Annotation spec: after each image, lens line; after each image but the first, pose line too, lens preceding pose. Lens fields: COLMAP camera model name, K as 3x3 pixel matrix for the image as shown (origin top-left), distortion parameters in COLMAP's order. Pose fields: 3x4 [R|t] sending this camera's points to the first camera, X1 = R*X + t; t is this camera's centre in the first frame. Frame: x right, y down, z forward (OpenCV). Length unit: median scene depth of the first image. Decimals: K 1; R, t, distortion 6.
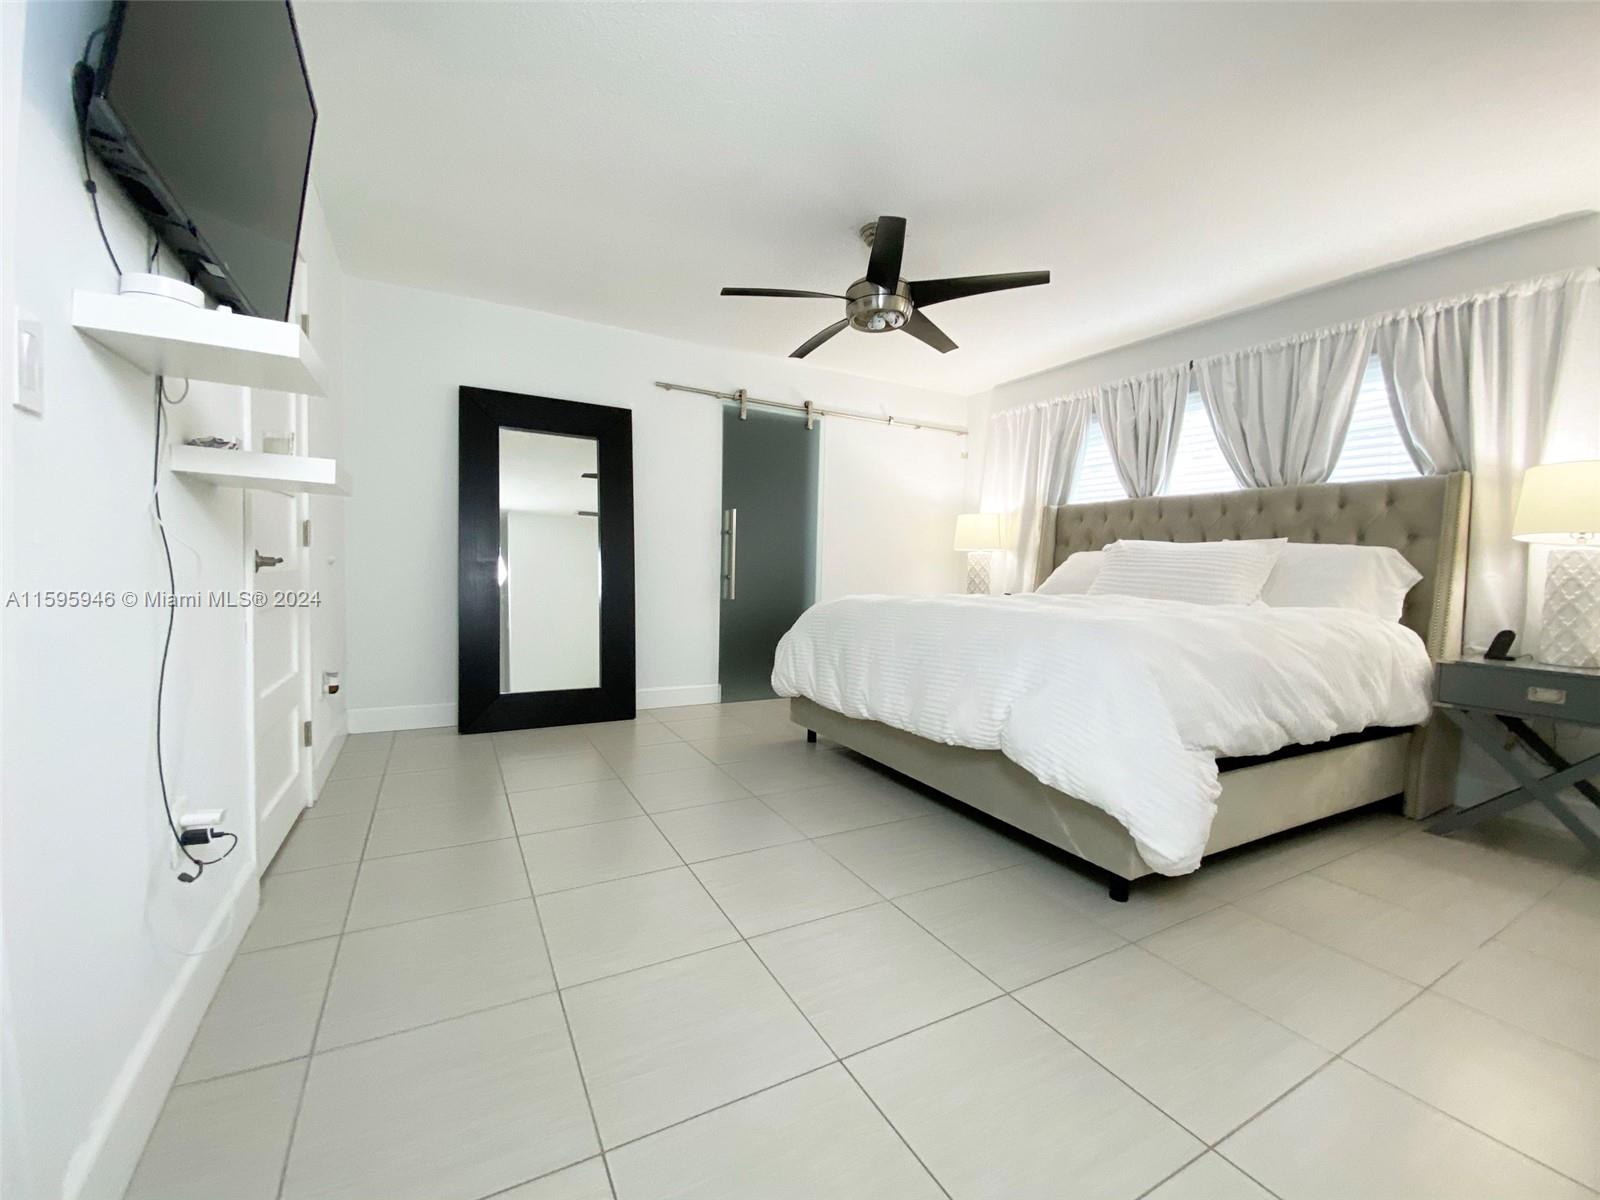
lens RADIAL K [[646.2, 0, 789.2], [0, 646.2, 603.8], [0, 0, 1]] dist [0.016483, -0.018024]
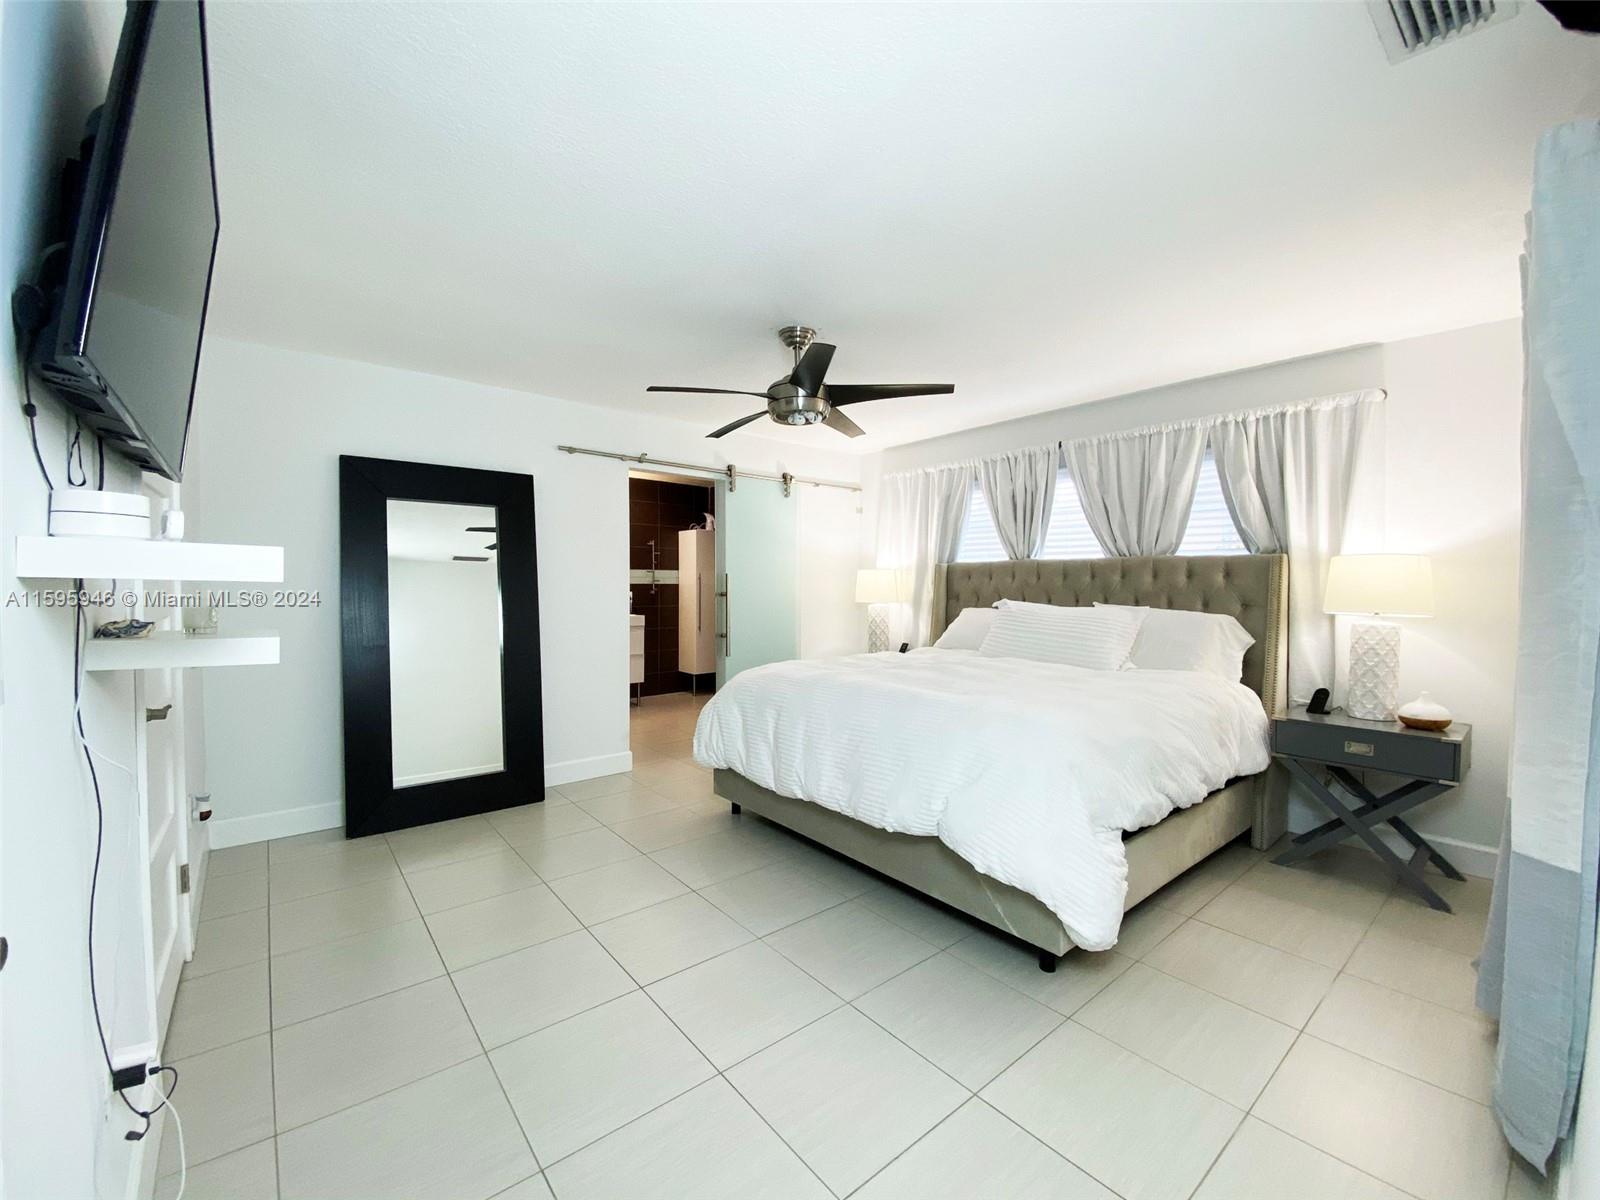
lens RADIAL K [[646.2, 0, 788.4], [0, 646.2, 605.8], [0, 0, 1]] dist [0.016483, -0.018024]
pose [[0.982507, -0.028566, 0.184021, -0.065447], [0.033137, 0.999213, -0.021811, -0.090359], [-0.183253, 0.027528, 0.982680, -0.012919]]
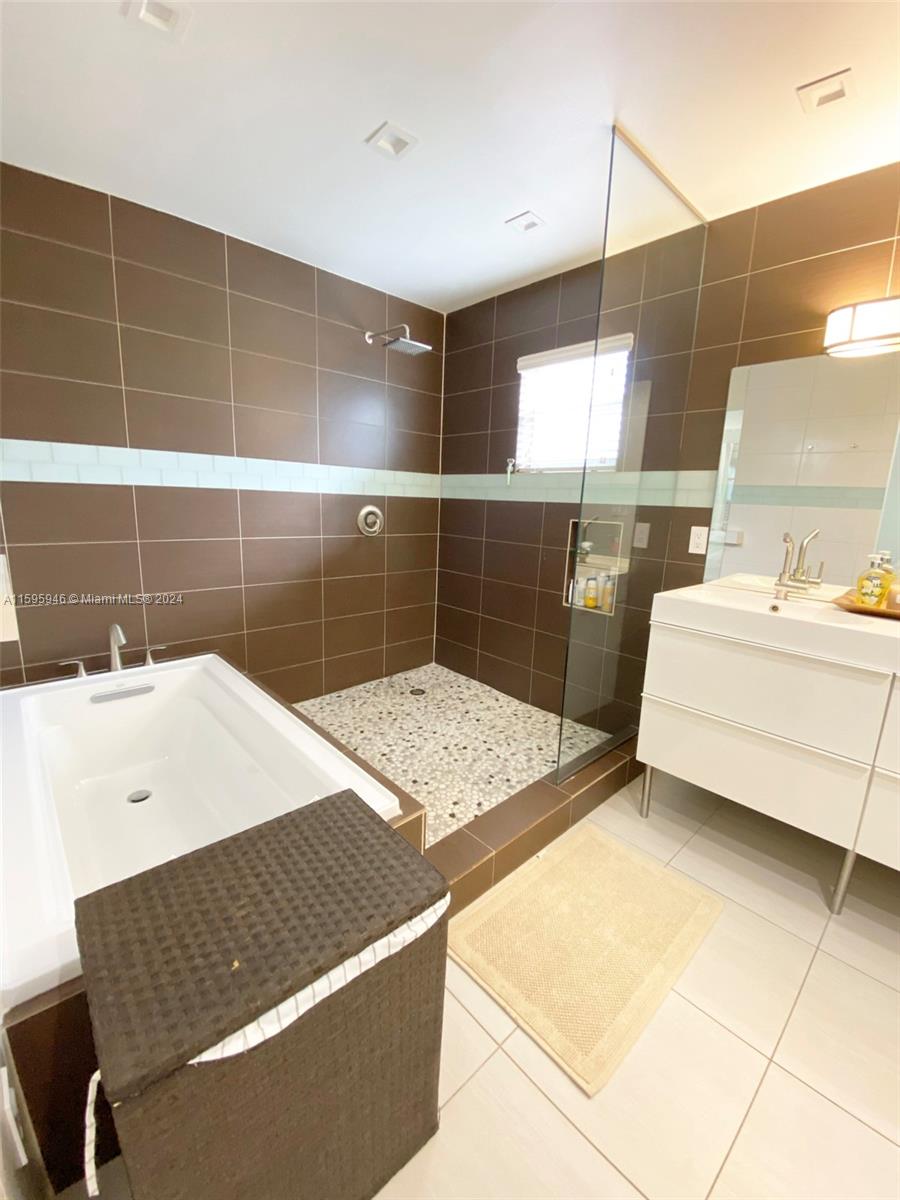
lens RADIAL K [[484.7, 0, 449.7], [0, 484.7, 594.9], [0, 0, 1]] dist [0.016483, -0.018024]
pose [[0.240878, 0.172636, -0.955078, -0.031600], [-0.080433, 0.984219, 0.157618, -0.196830], [0.967217, 0.038854, 0.250963, 1.570153]]
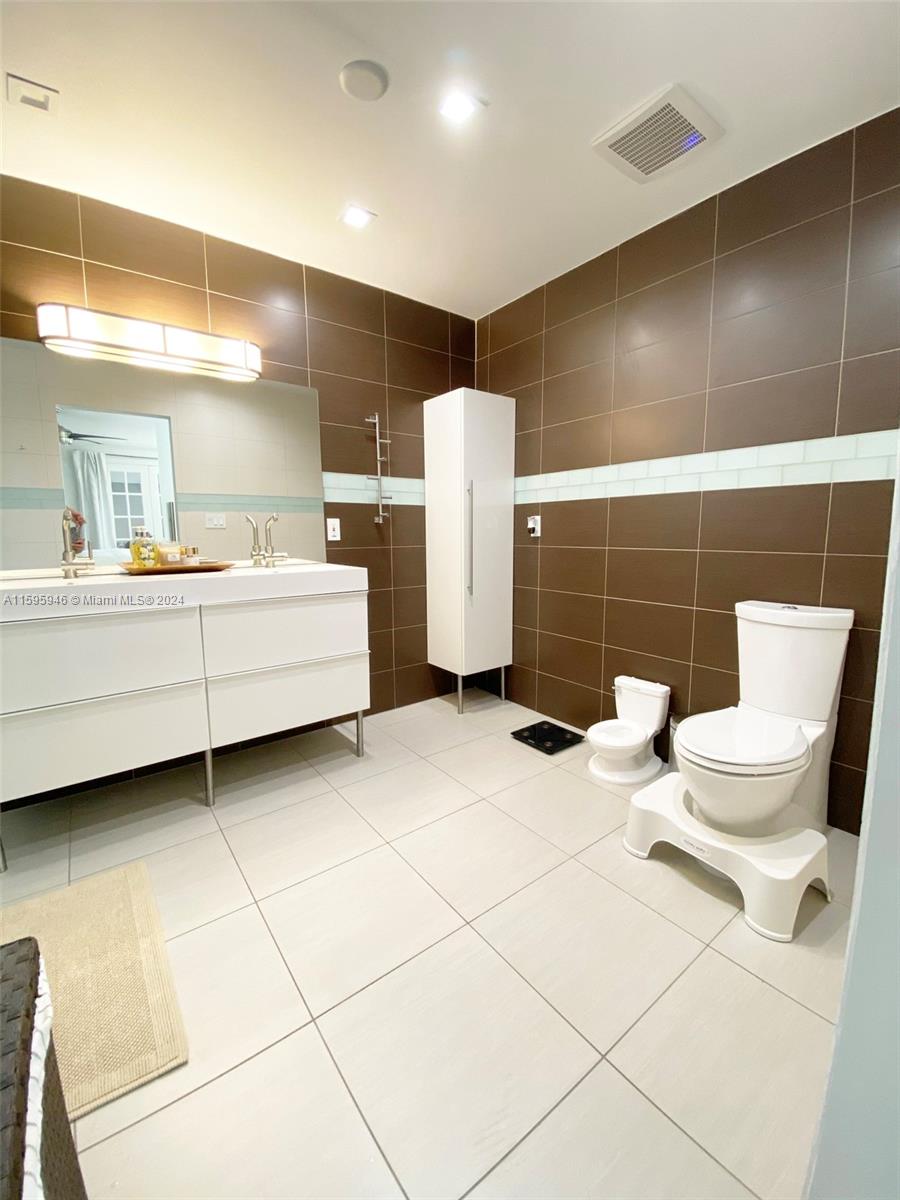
lens RADIAL K [[484.7, 0, 450.7], [0, 484.7, 601.5], [0, 0, 1]] dist [0.016483, -0.018024]
pose [[0.986521, -0.059896, 0.152279, -0.129818], [0.045517, 0.994319, 0.096222, -0.136687], [-0.157177, -0.087994, 0.983642, 1.430716]]
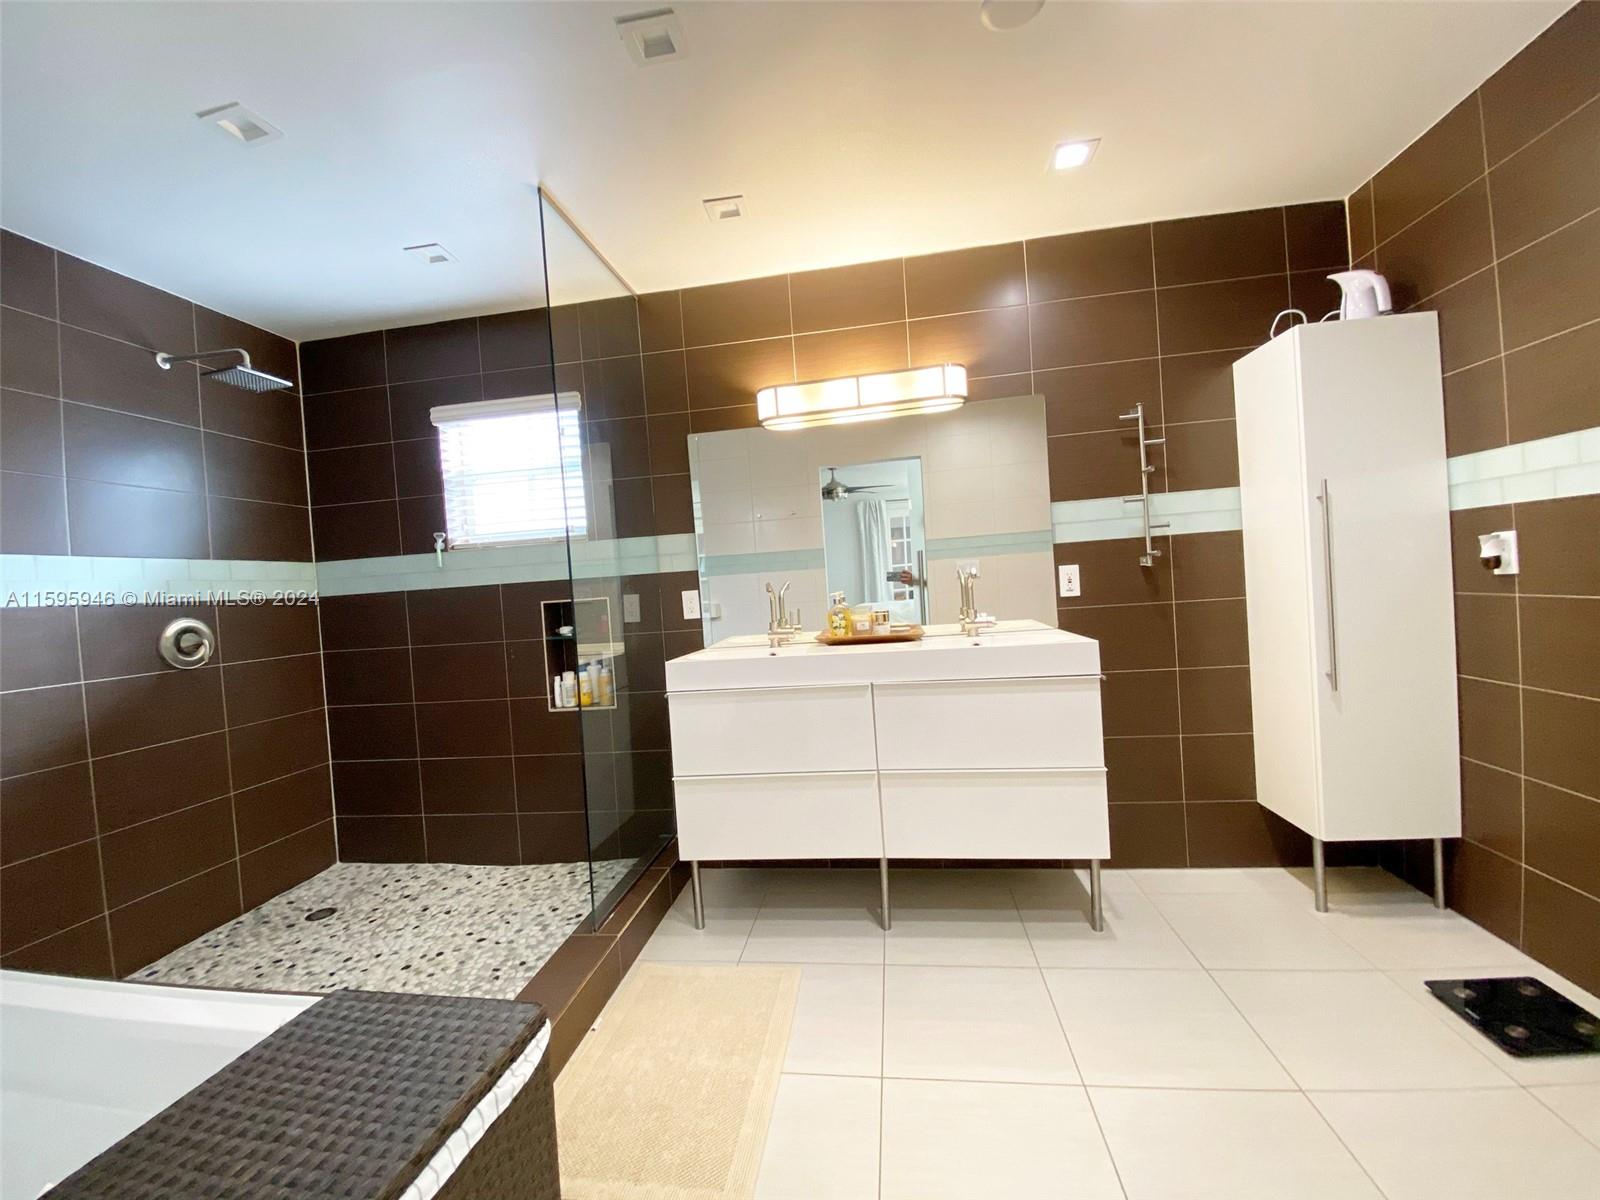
lens RADIAL K [[646.2, 0, 796.6], [0, 646.2, 598.8], [0, 0, 1]] dist [0.016483, -0.018024]
pose [[0.793537, -0.071186, -0.604344, 0.017801], [0.059880, 0.997449, -0.038863, -0.157051], [0.605568, -0.005349, 0.795775, 1.475718]]
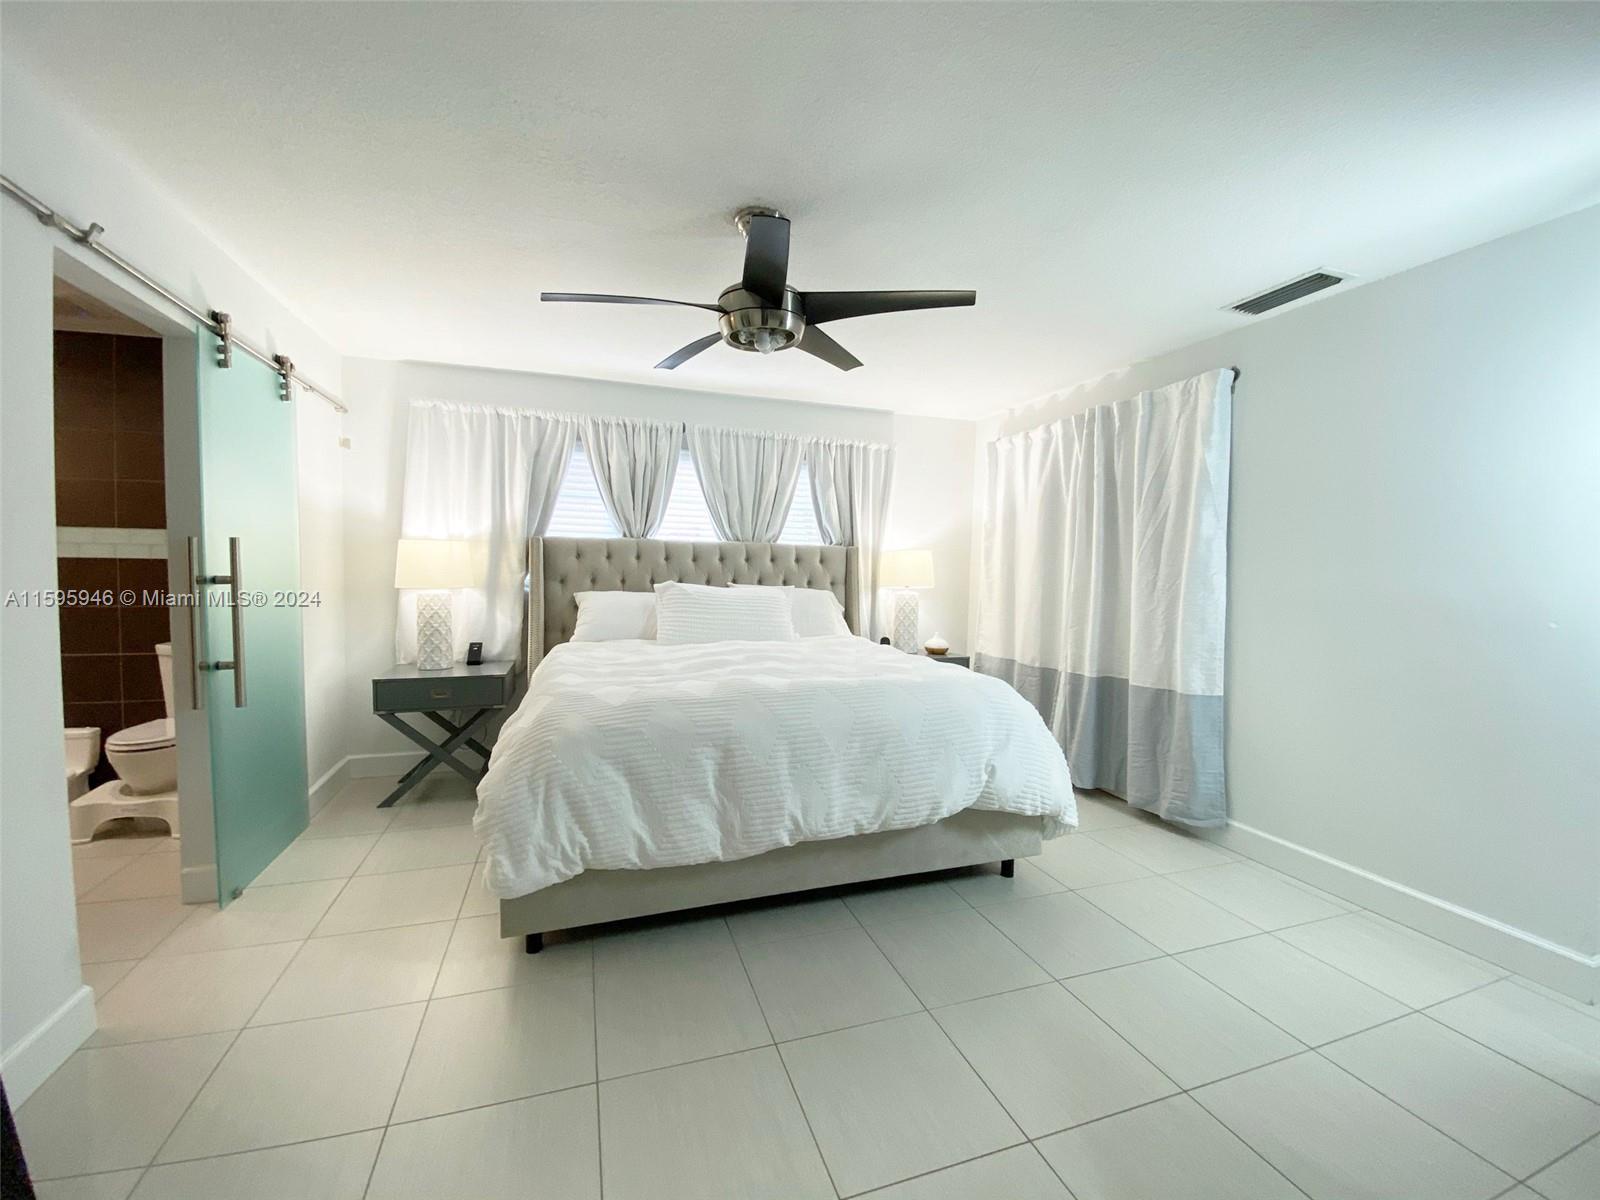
lens RADIAL K [[646.2, 0, 797.0], [0, 646.2, 601.5], [0, 0, 1]] dist [0.016483, -0.018024]
pose [[0.161668, -0.073731, 0.984087, -0.531040], [0.045056, 0.996717, 0.067275, -0.146721], [-0.985816, 0.033463, 0.164459, 0.705301]]
